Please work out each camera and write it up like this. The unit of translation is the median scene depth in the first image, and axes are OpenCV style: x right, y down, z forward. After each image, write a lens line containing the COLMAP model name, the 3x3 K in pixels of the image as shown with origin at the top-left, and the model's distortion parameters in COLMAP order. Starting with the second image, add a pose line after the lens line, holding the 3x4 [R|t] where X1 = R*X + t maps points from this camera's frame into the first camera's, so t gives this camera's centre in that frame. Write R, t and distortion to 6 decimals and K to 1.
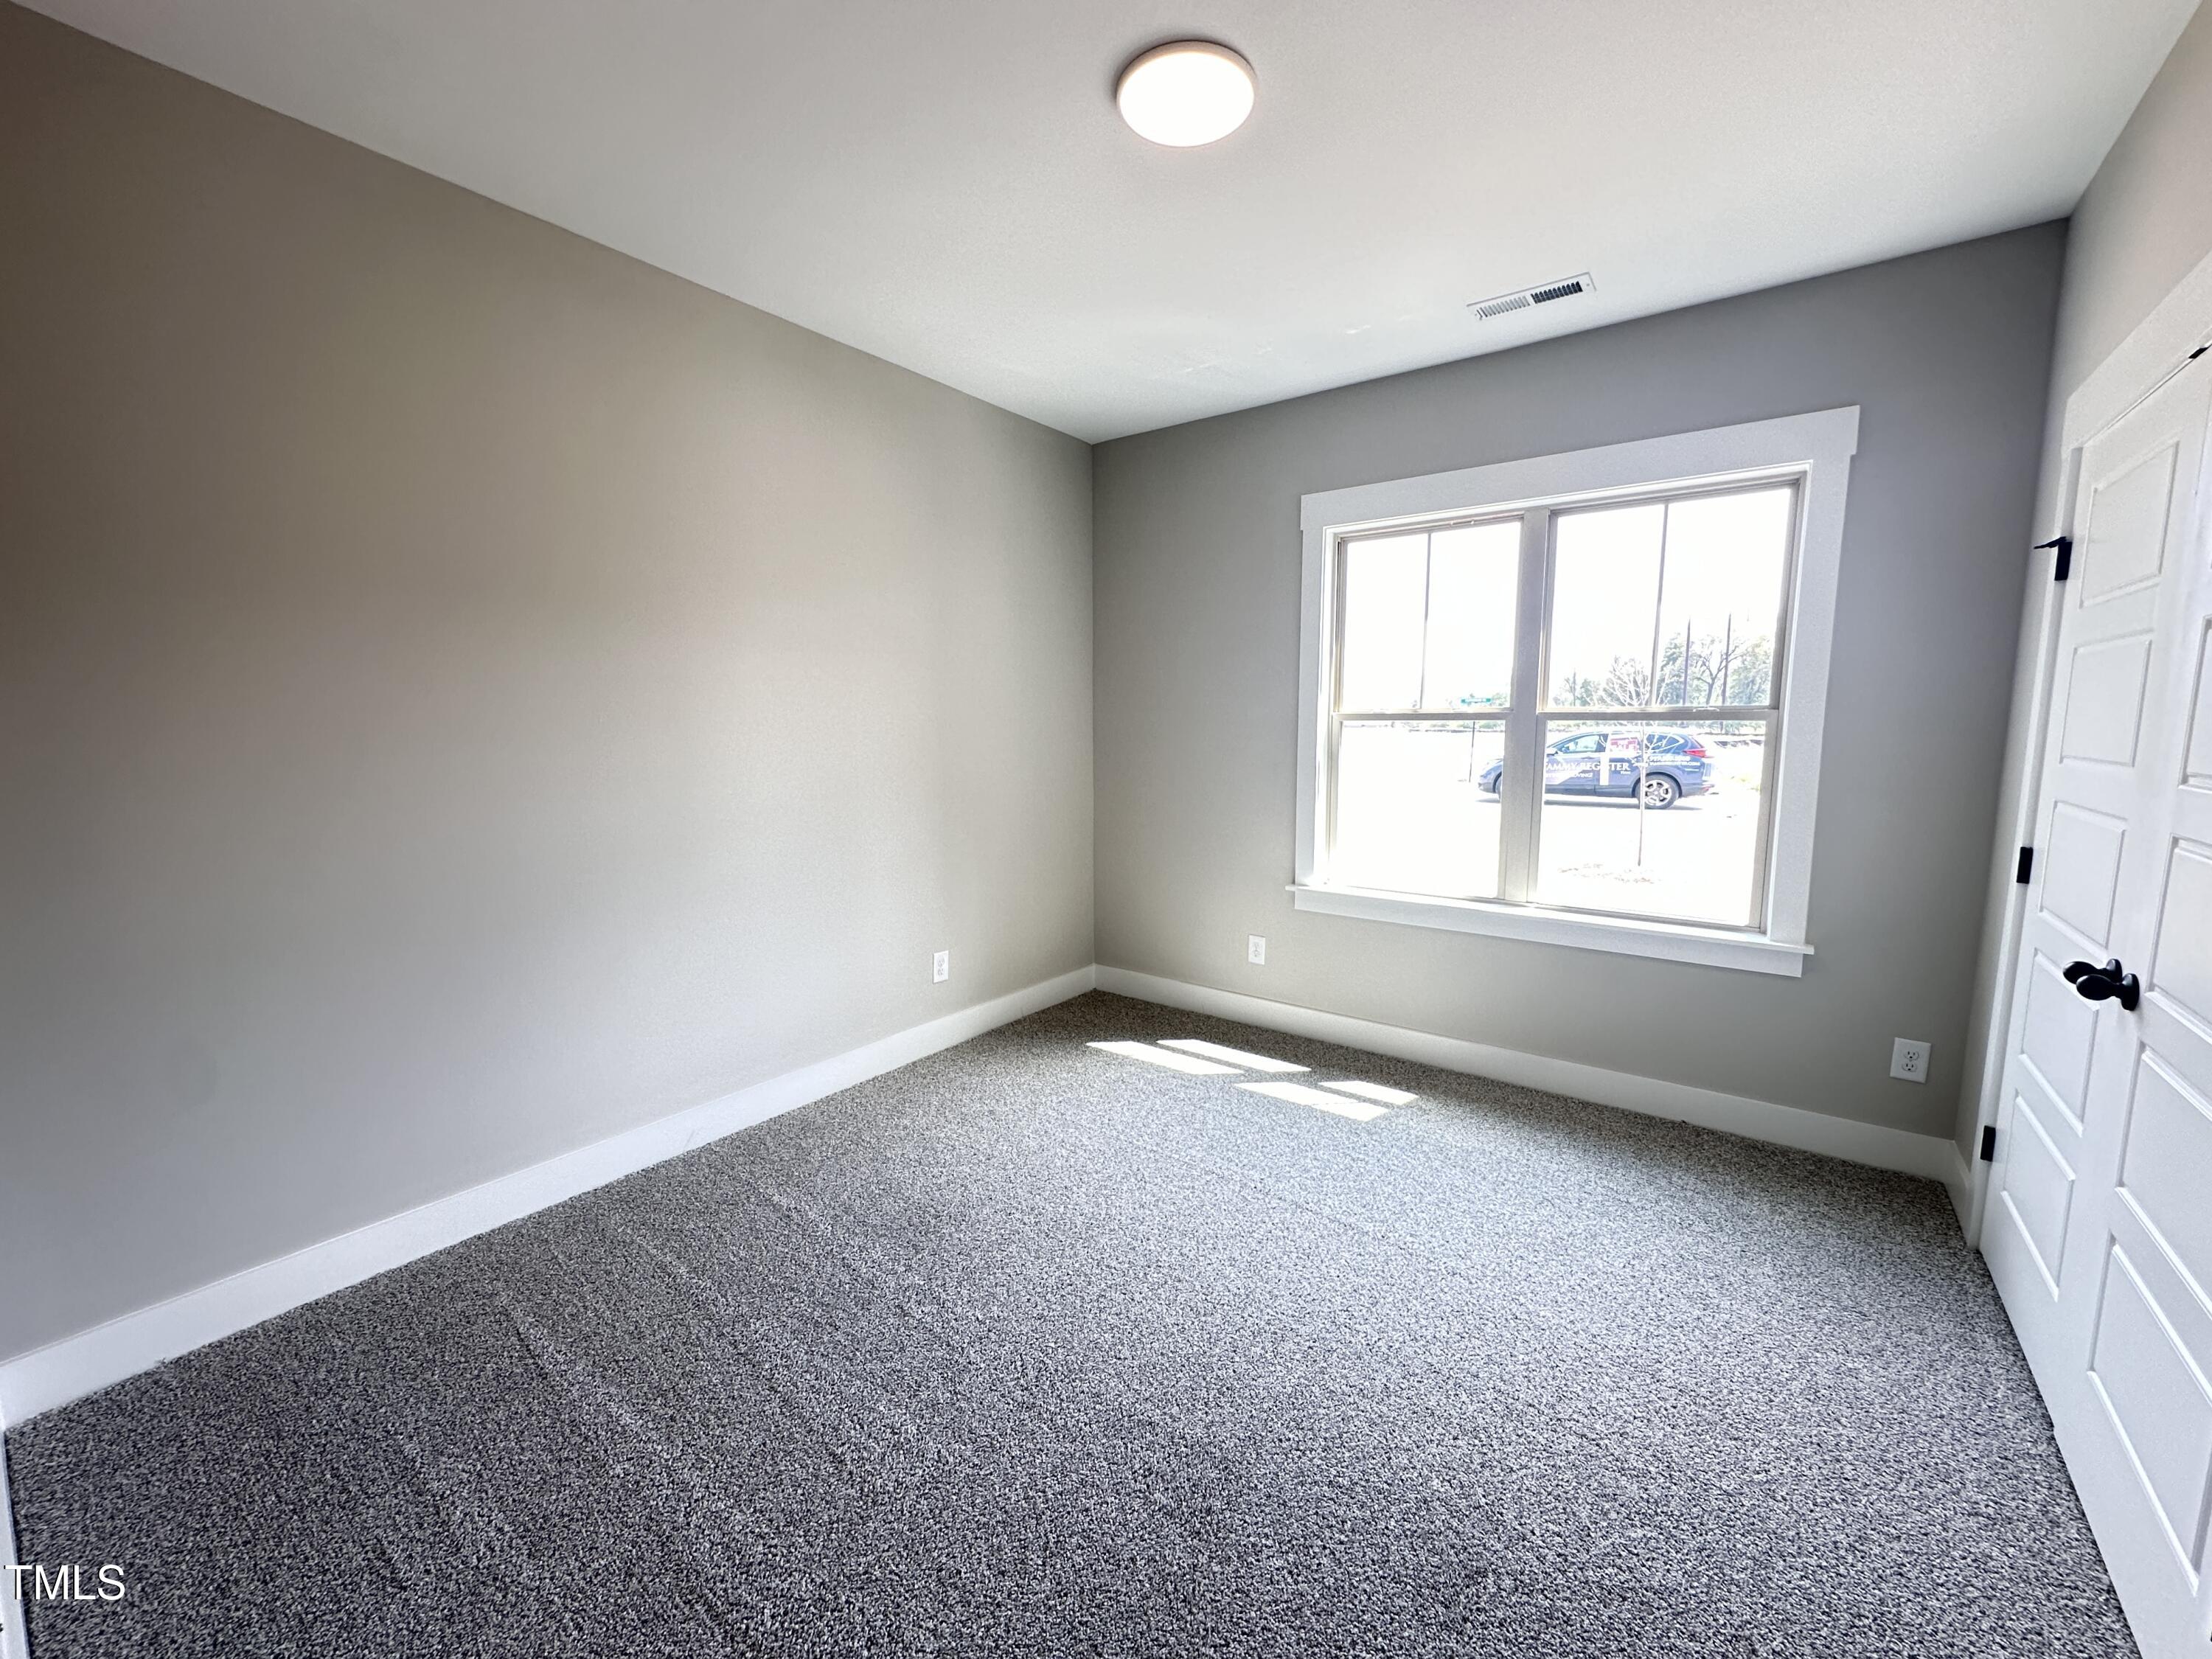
lens RADIAL K [[887.8, 0, 1089.3], [0, 887.8, 845.3], [0, 0, 1]] dist [-0.001814, 0.000851]
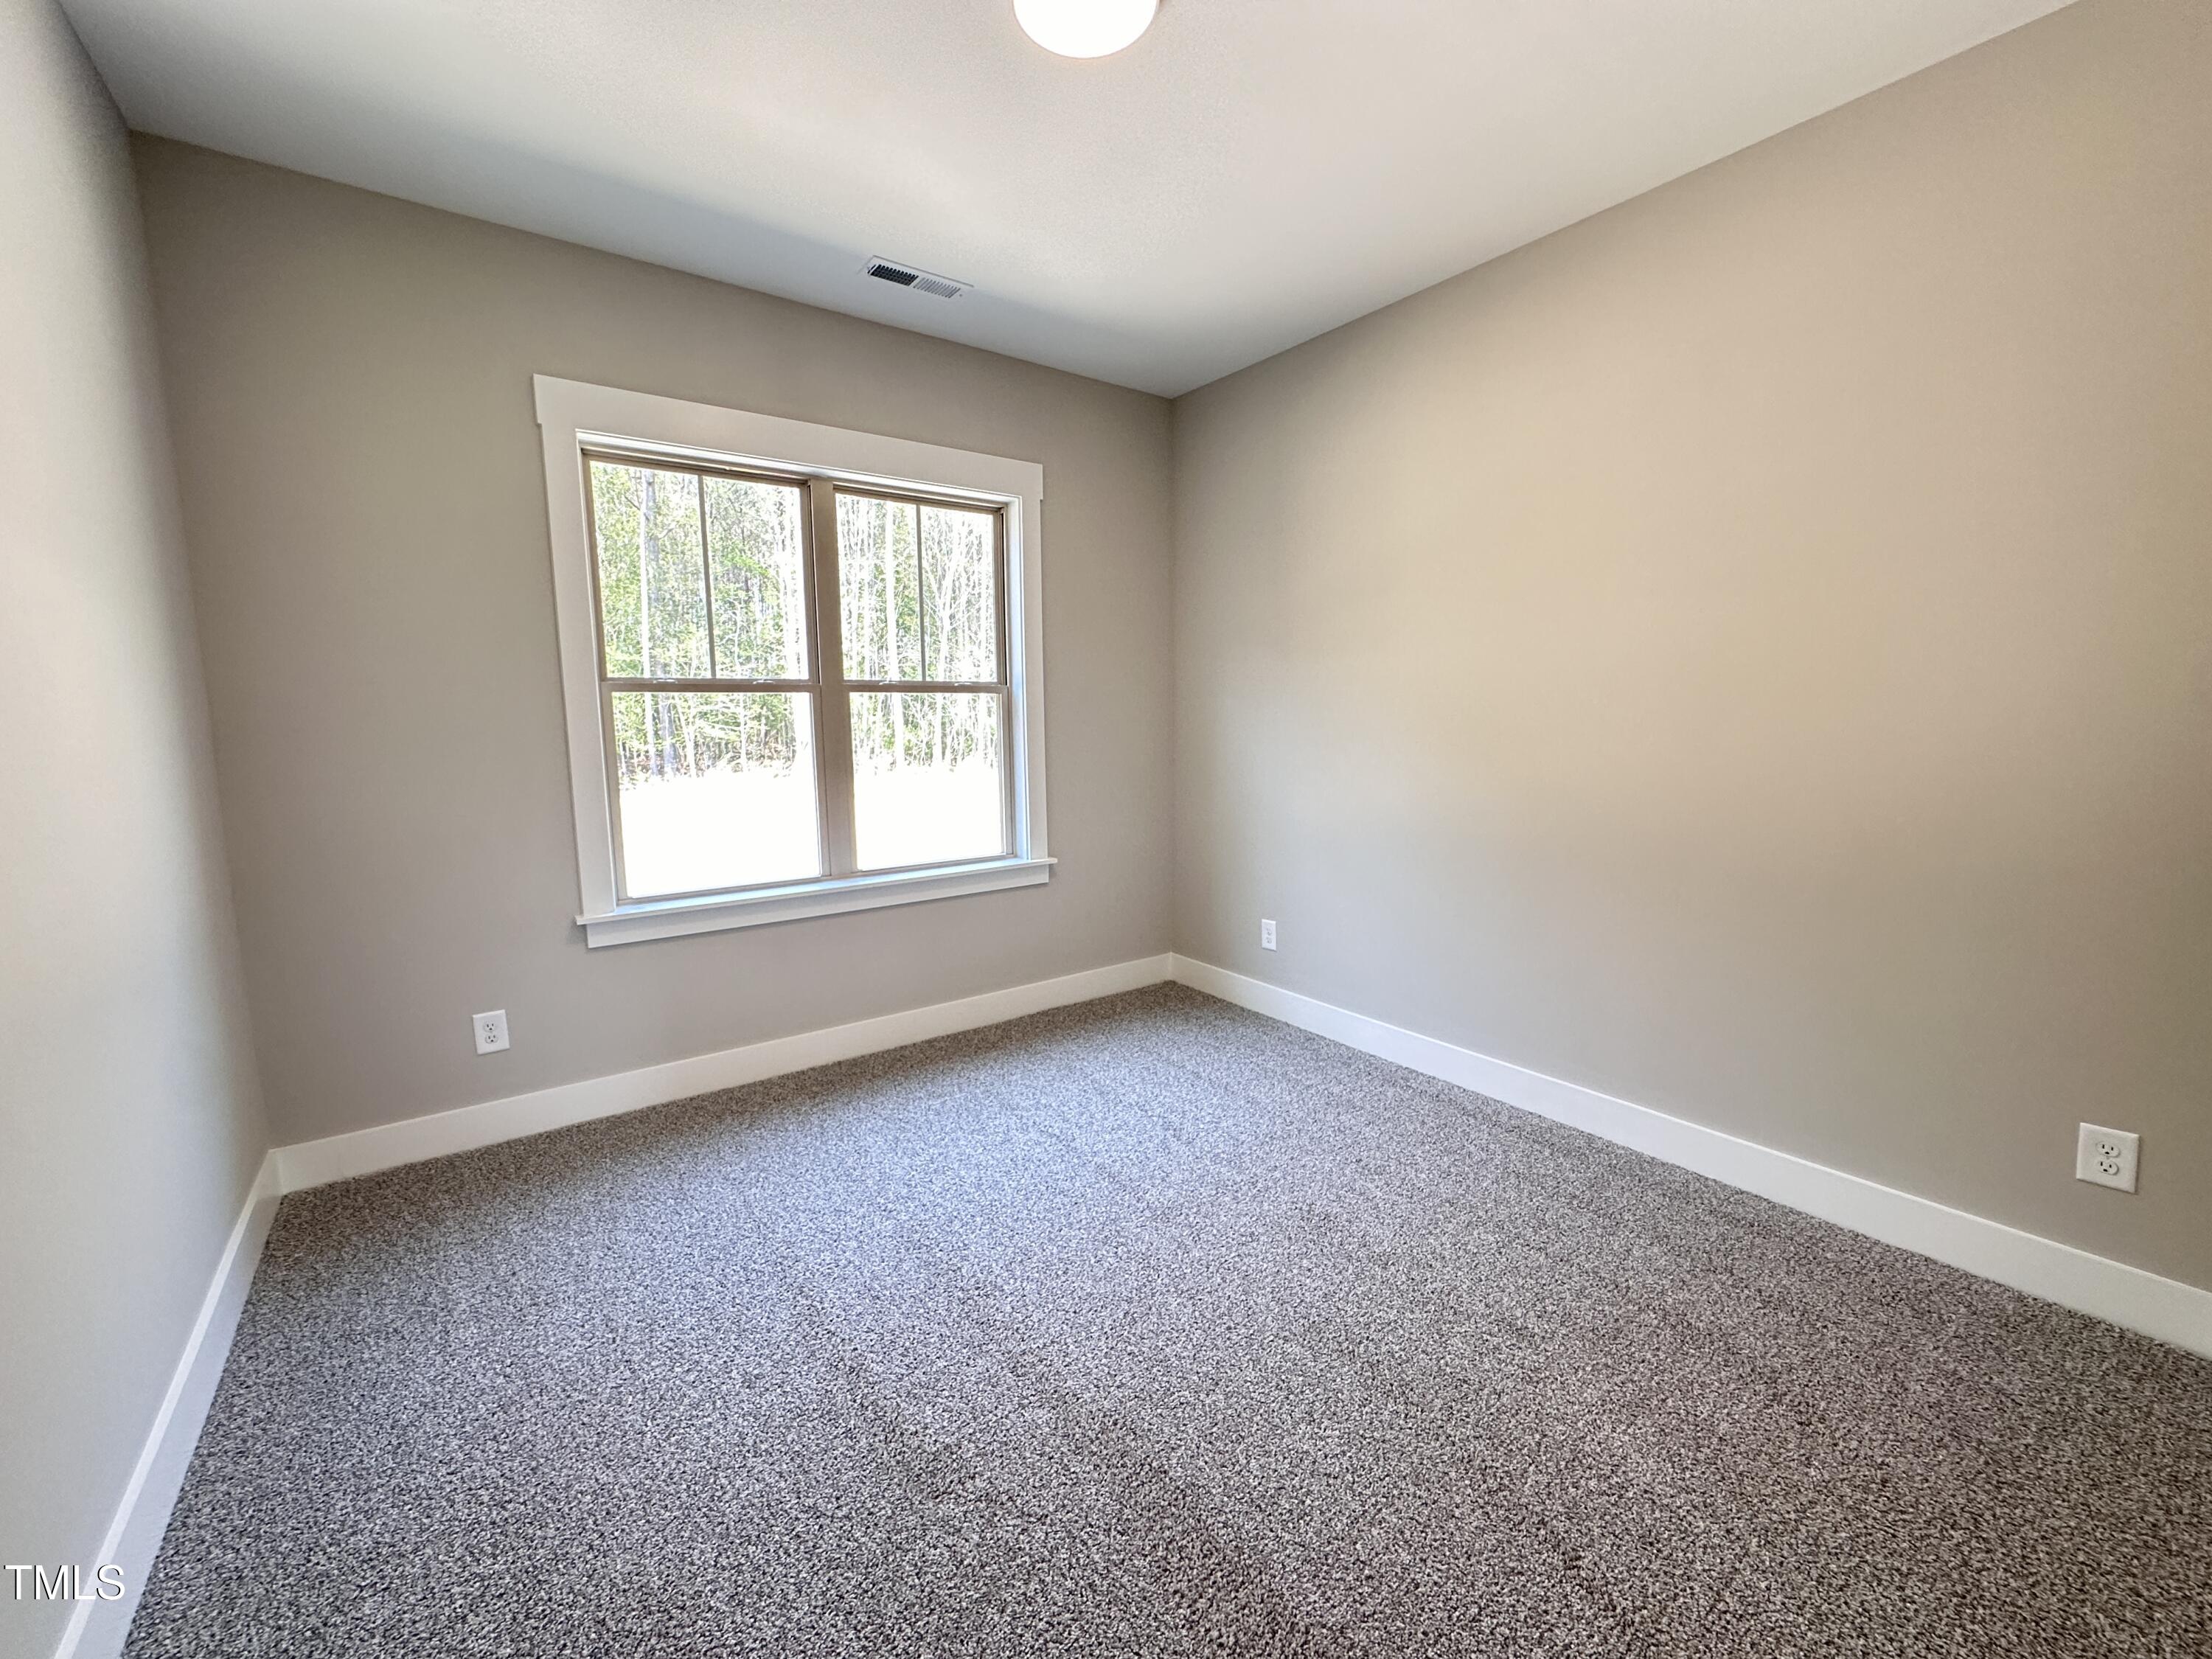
lens RADIAL K [[887.8, 0, 1083.0], [0, 887.8, 817.1], [0, 0, 1]] dist [-0.001814, 0.000851]
pose [[0.296408, -0.131241, 0.946001, -0.382732], [0.130135, 0.986825, 0.096130, -0.062858], [-0.946154, 0.094614, 0.309582, 0.446623]]
